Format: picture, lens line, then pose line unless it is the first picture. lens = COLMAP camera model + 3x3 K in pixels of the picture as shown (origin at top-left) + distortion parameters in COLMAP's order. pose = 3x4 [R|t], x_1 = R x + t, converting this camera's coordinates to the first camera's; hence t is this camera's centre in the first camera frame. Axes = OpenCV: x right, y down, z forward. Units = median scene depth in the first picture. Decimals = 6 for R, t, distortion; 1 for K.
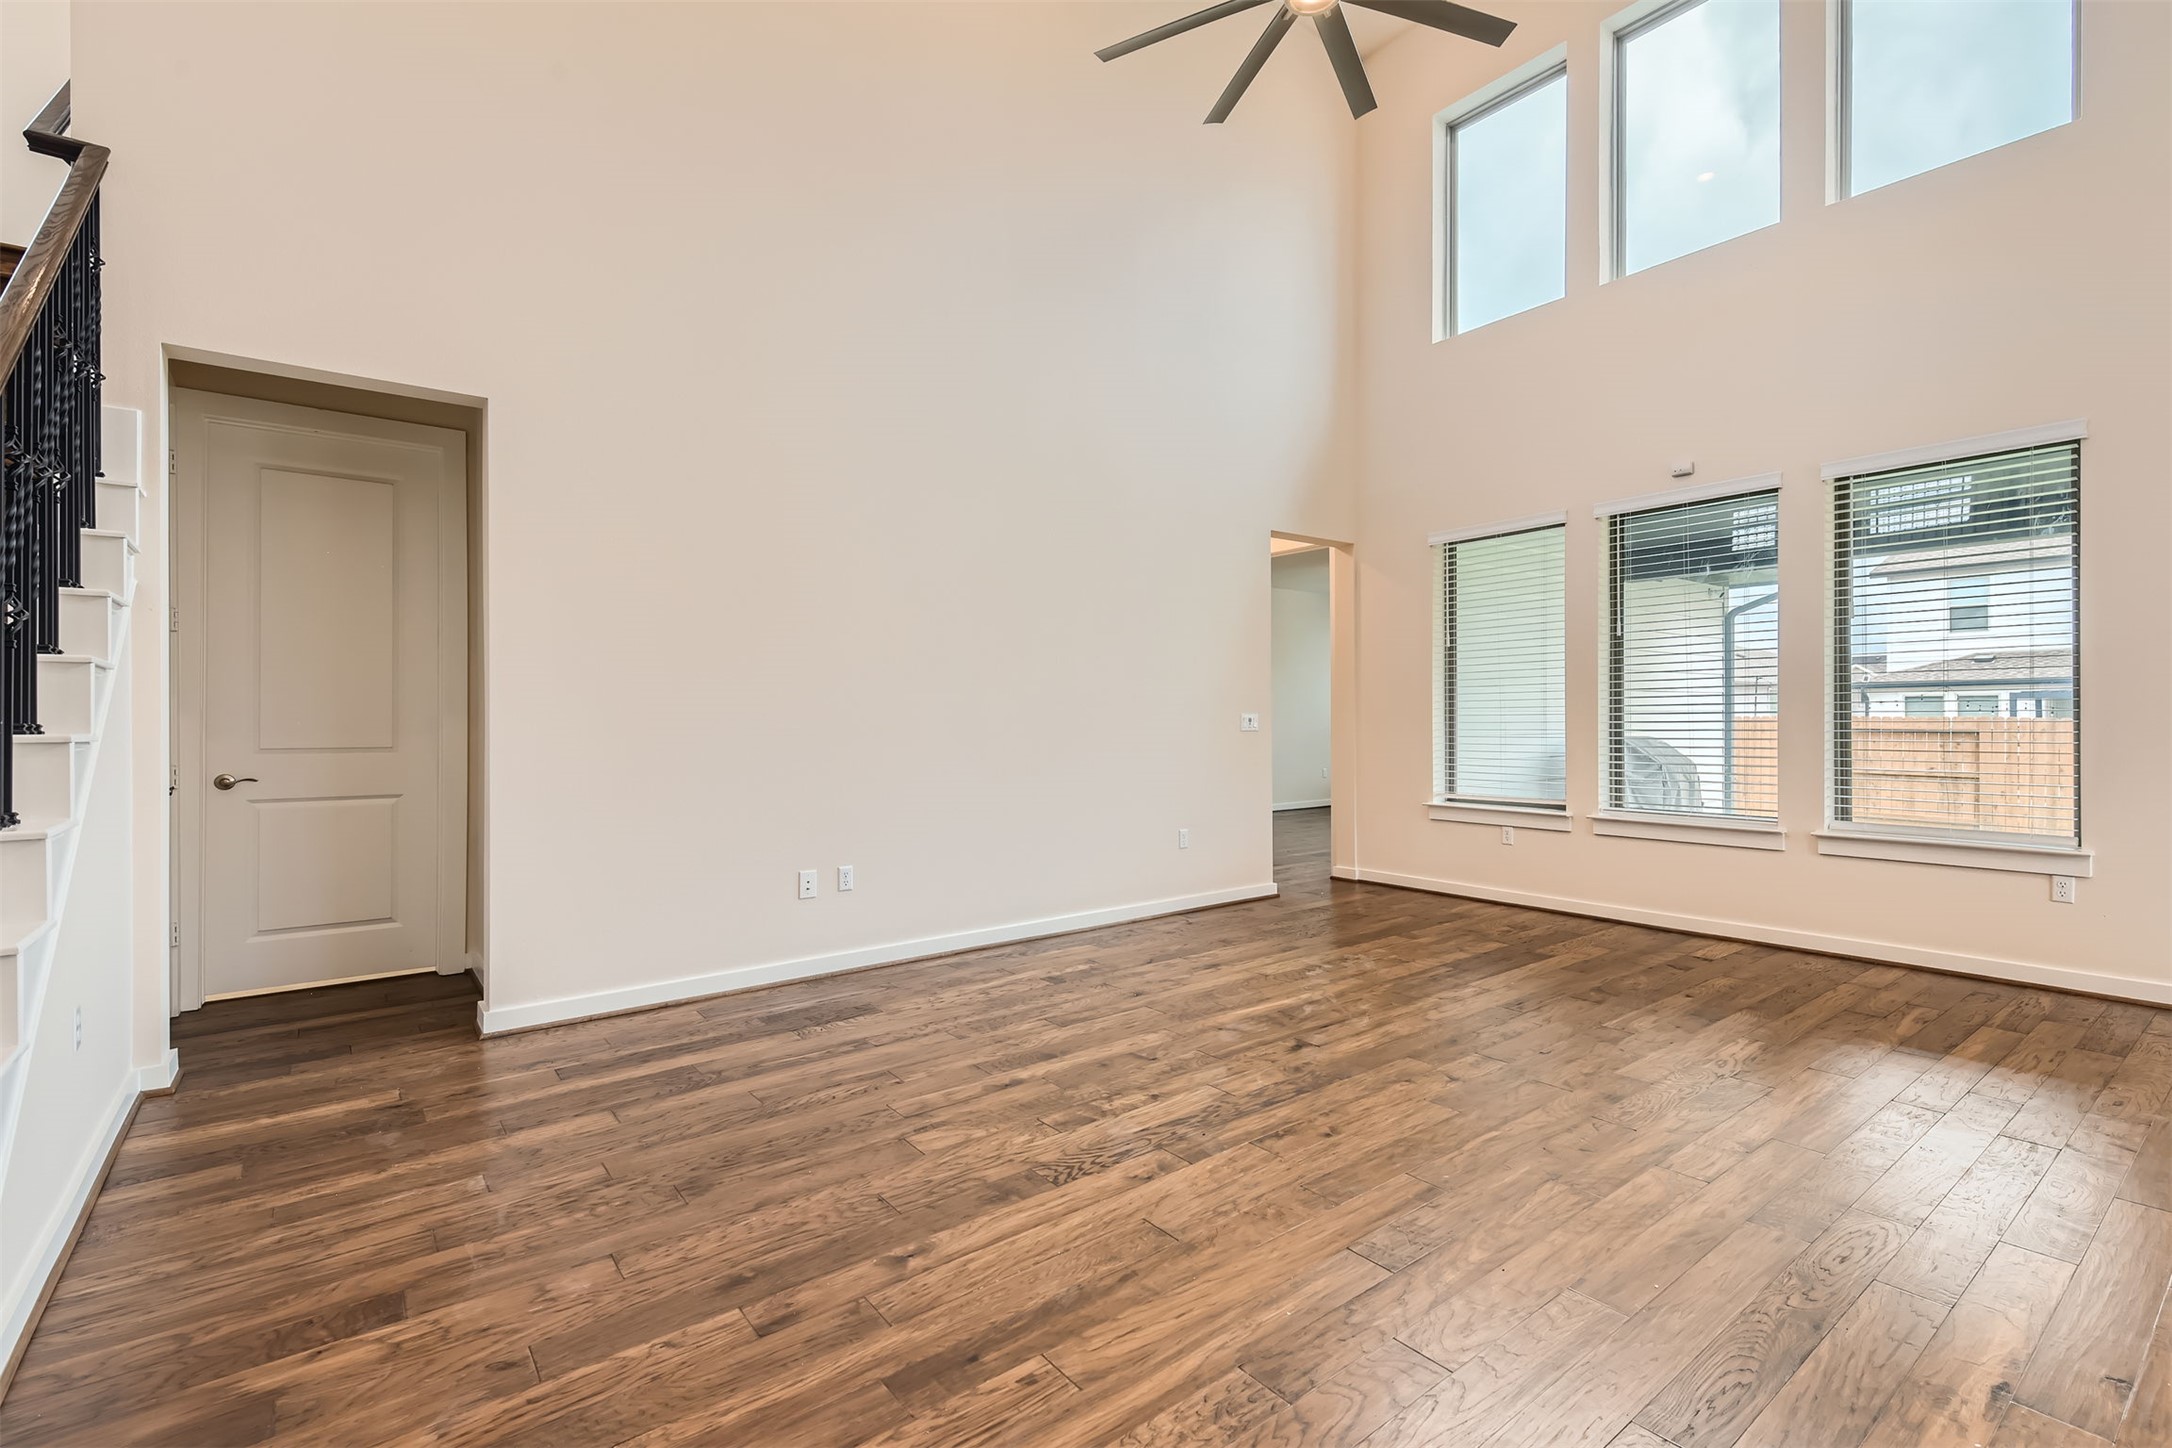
lens RADIAL K [[981.2, 0, 1087.7], [0, 981.2, 725.3], [0, 0, 1]] dist [0.014525, -0.002315]
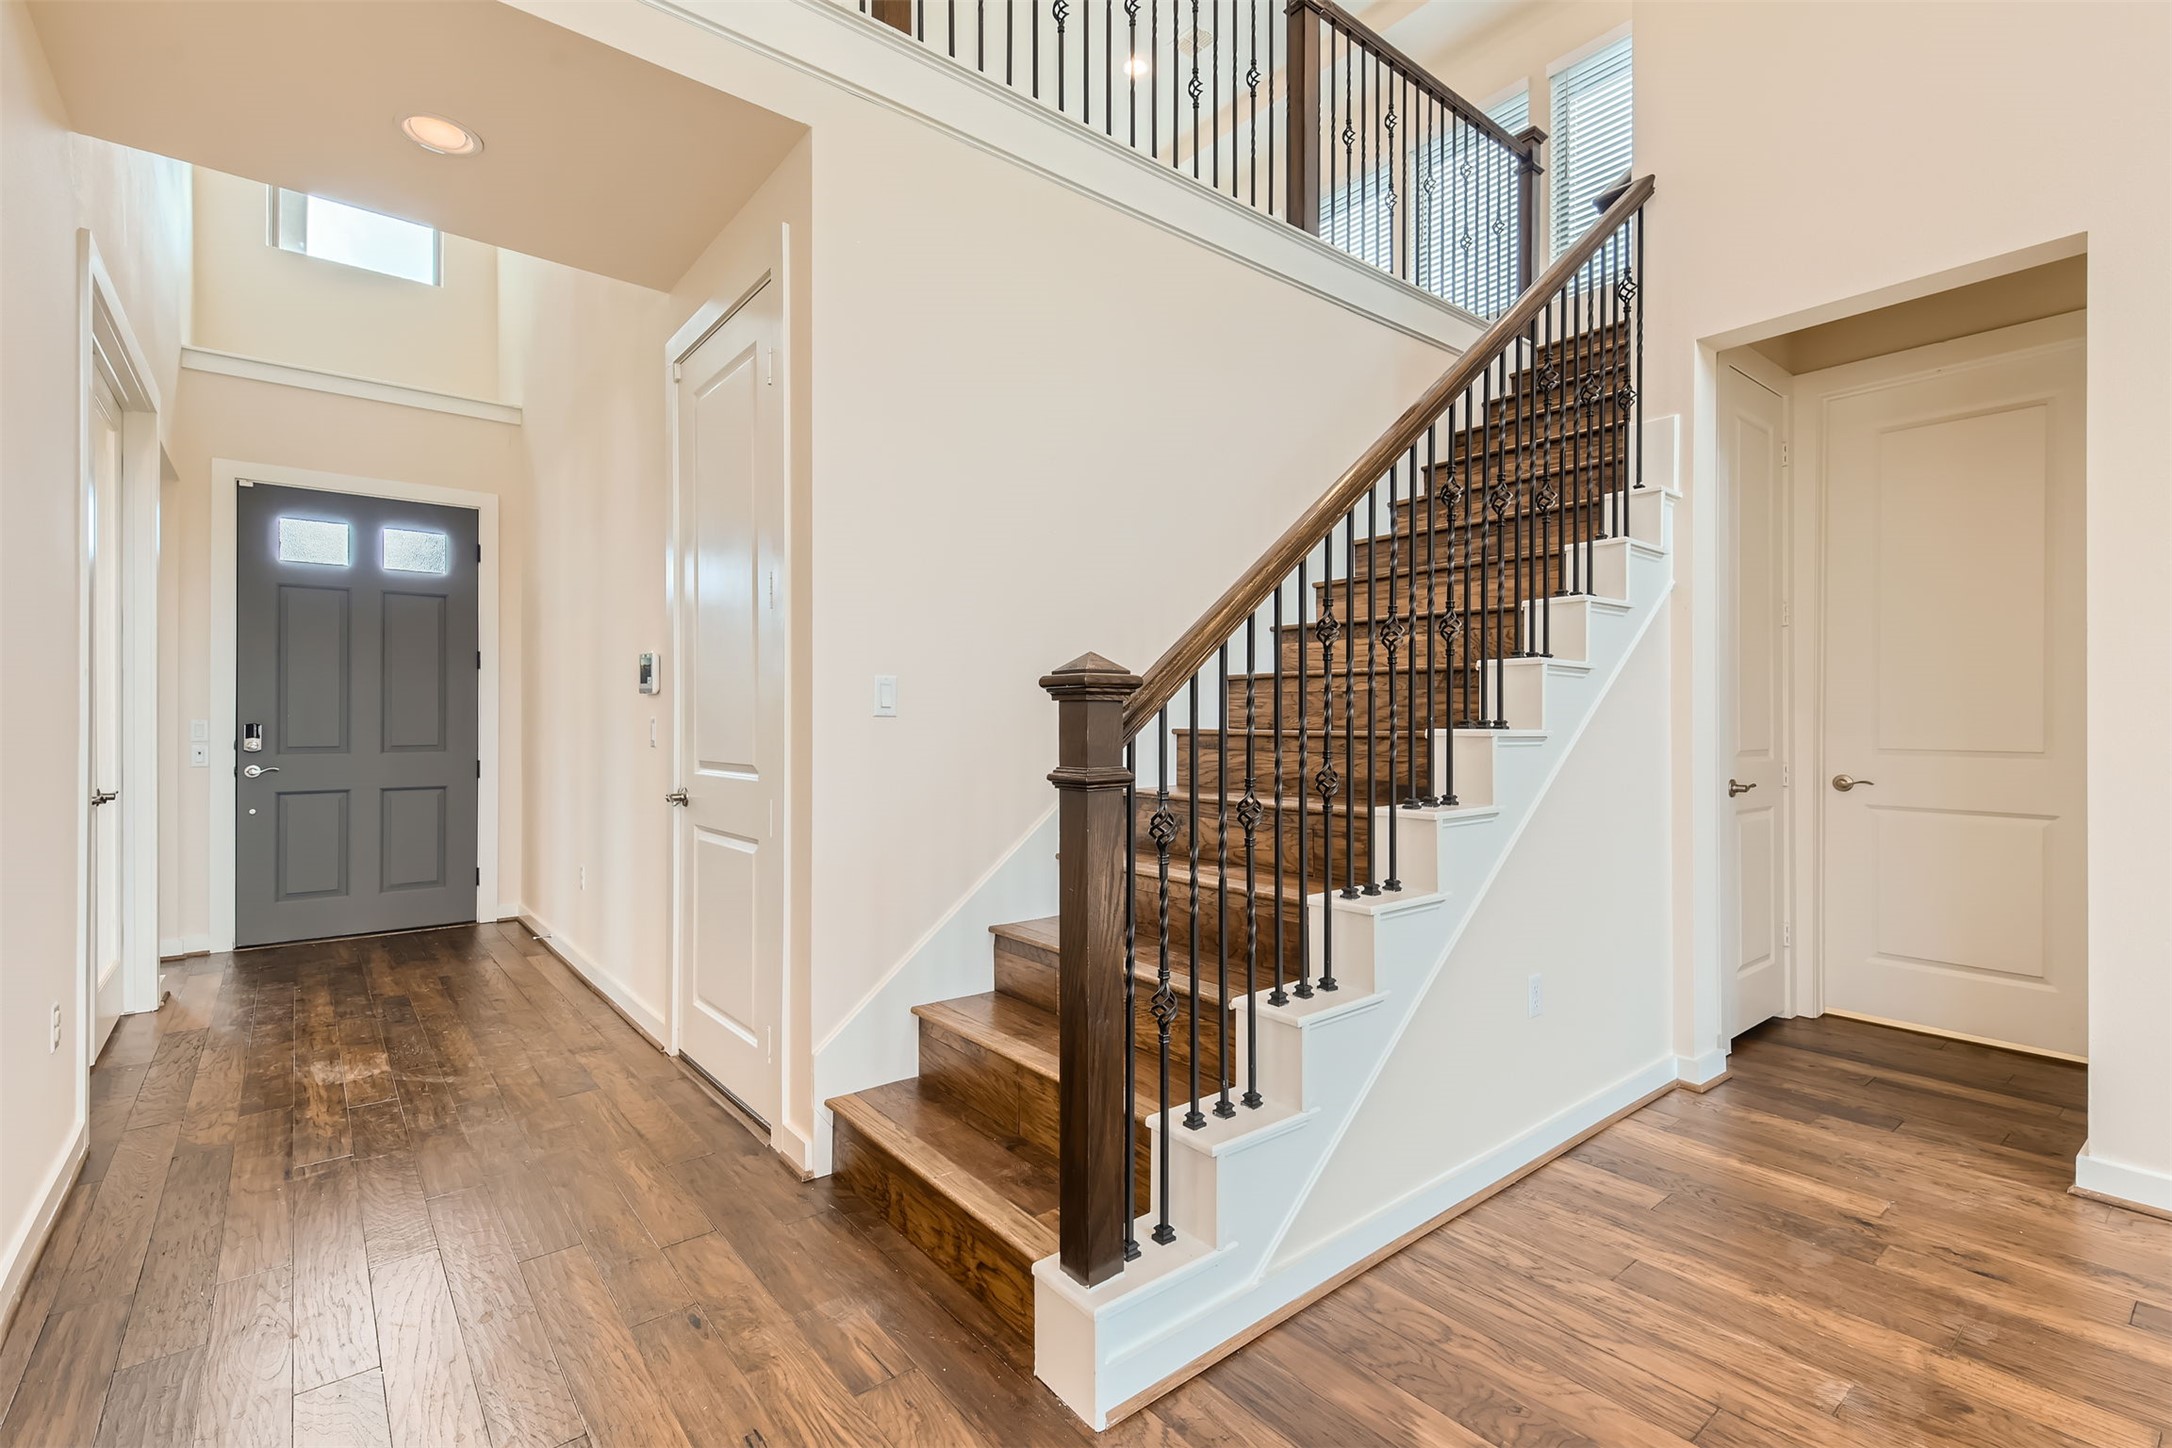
lens RADIAL K [[981.2, 0, 1122.2], [0, 981.2, 715.9], [0, 0, 1]] dist [0.014525, -0.002315]
pose [[0.037411, 0.001021, -0.999299, 0.041848], [-0.006489, 0.999979, 0.000779, -0.002902], [0.999279, 0.006455, 0.037417, 0.375387]]
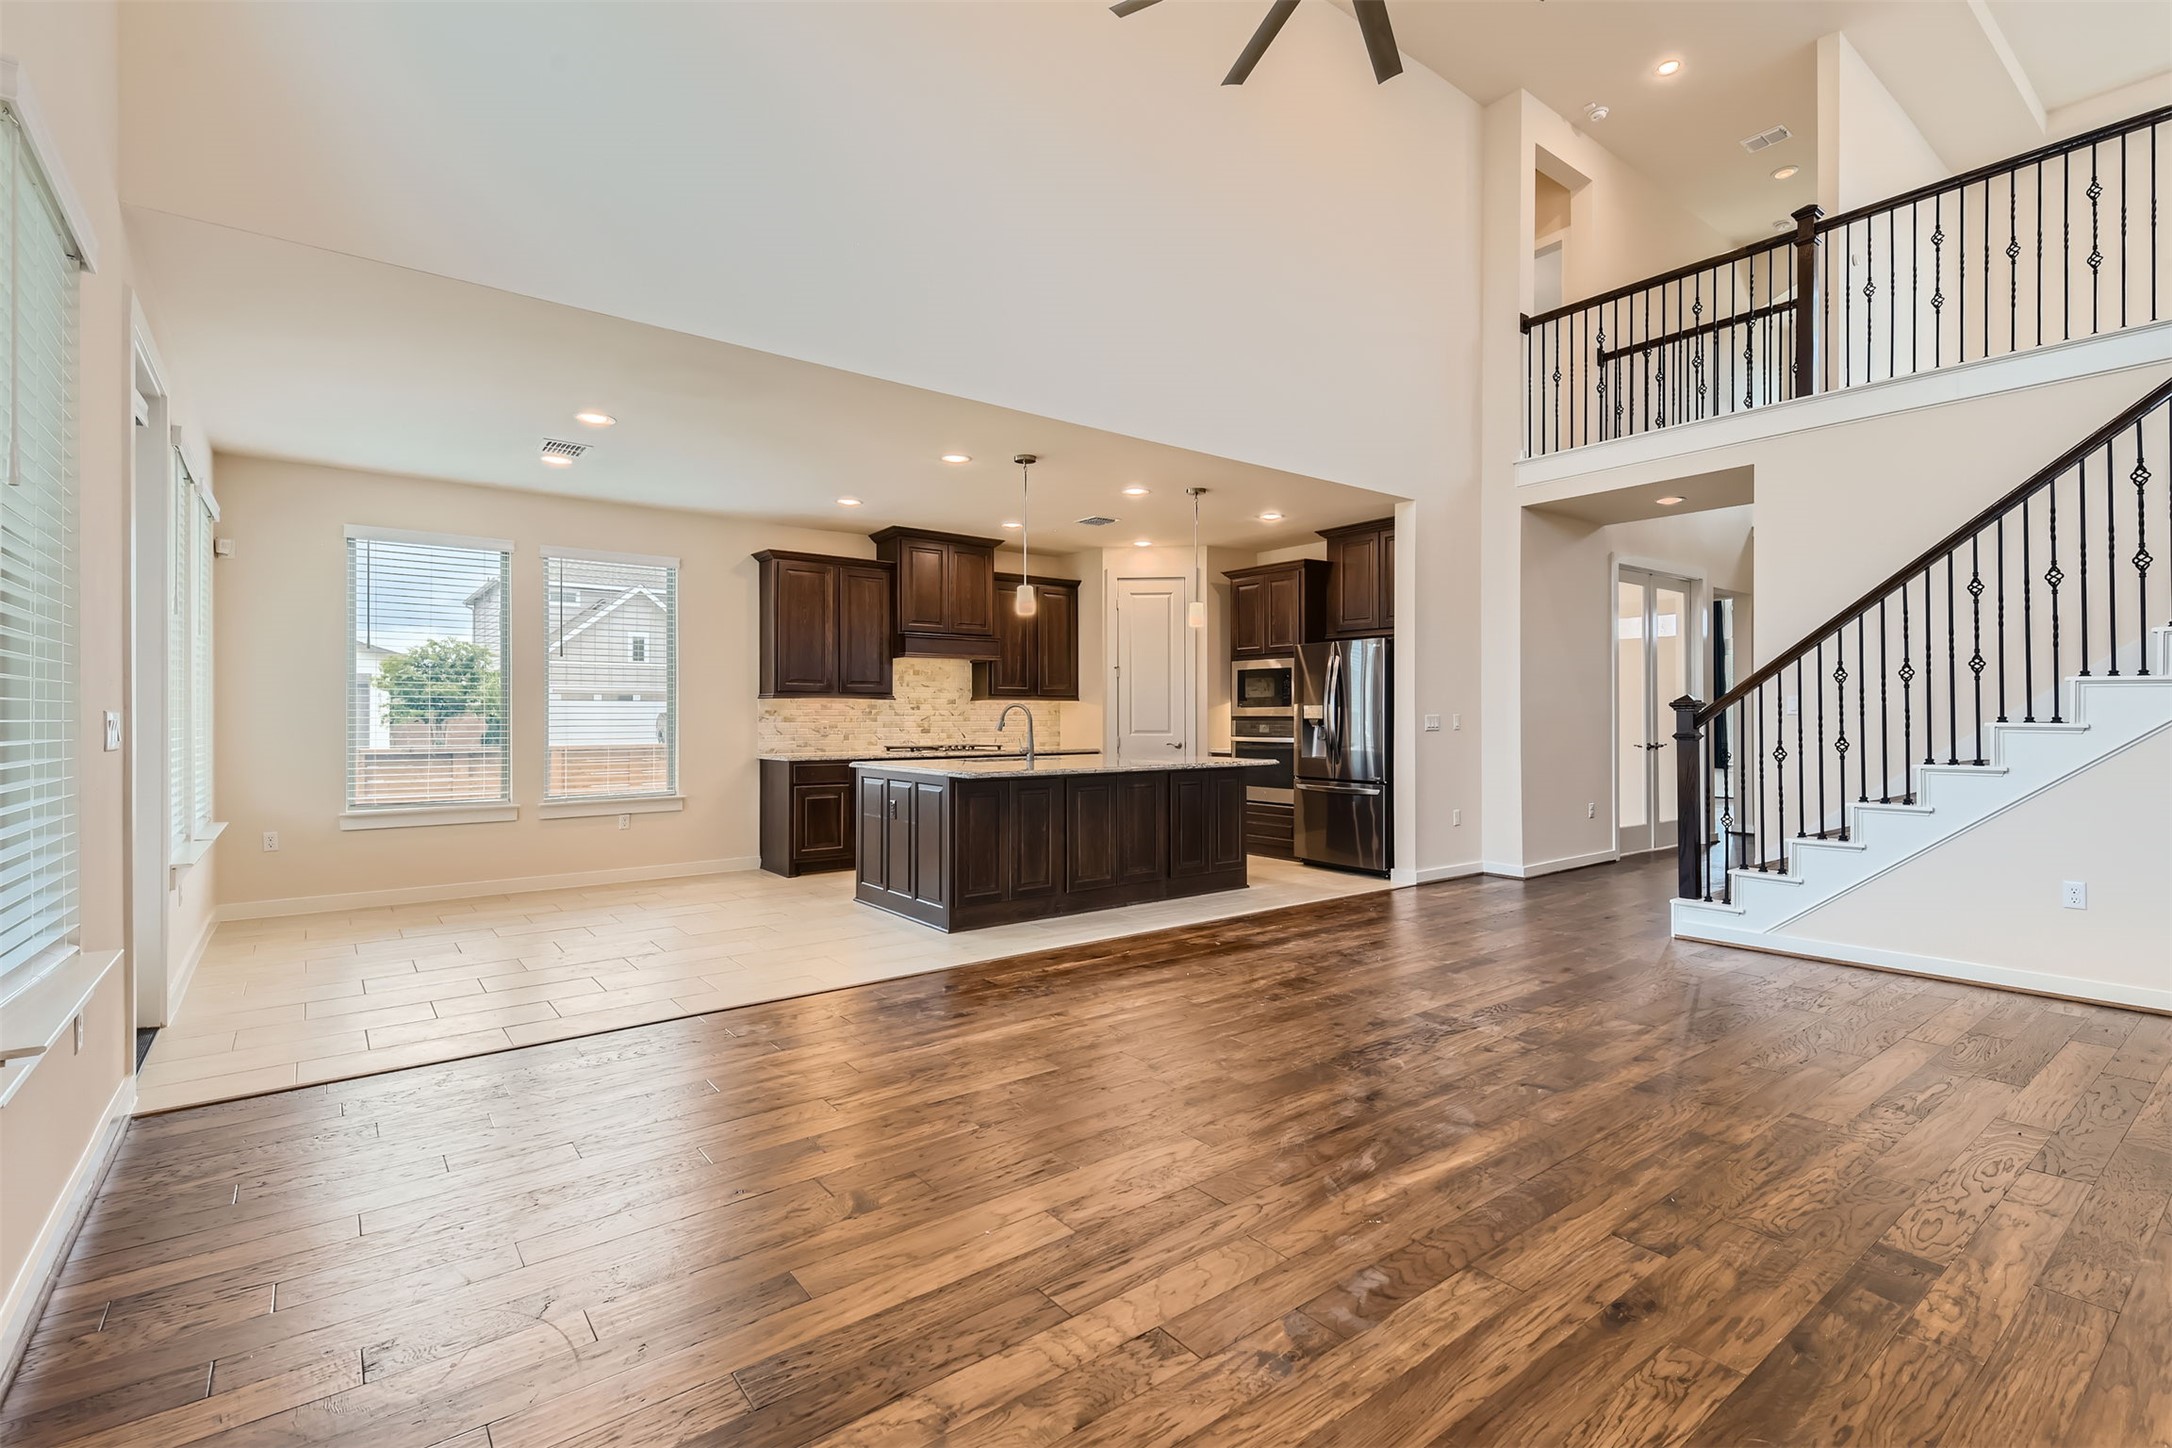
lens RADIAL K [[981.2, 0, 1082.4], [0, 981.2, 704.7], [0, 0, 1]] dist [0.014525, -0.002315]
pose [[-0.999939, 0.008007, 0.007597, 0.501653], [0.007968, 0.999955, -0.005148, -0.020448], [-0.007638, -0.005087, -0.999958, 2.044899]]
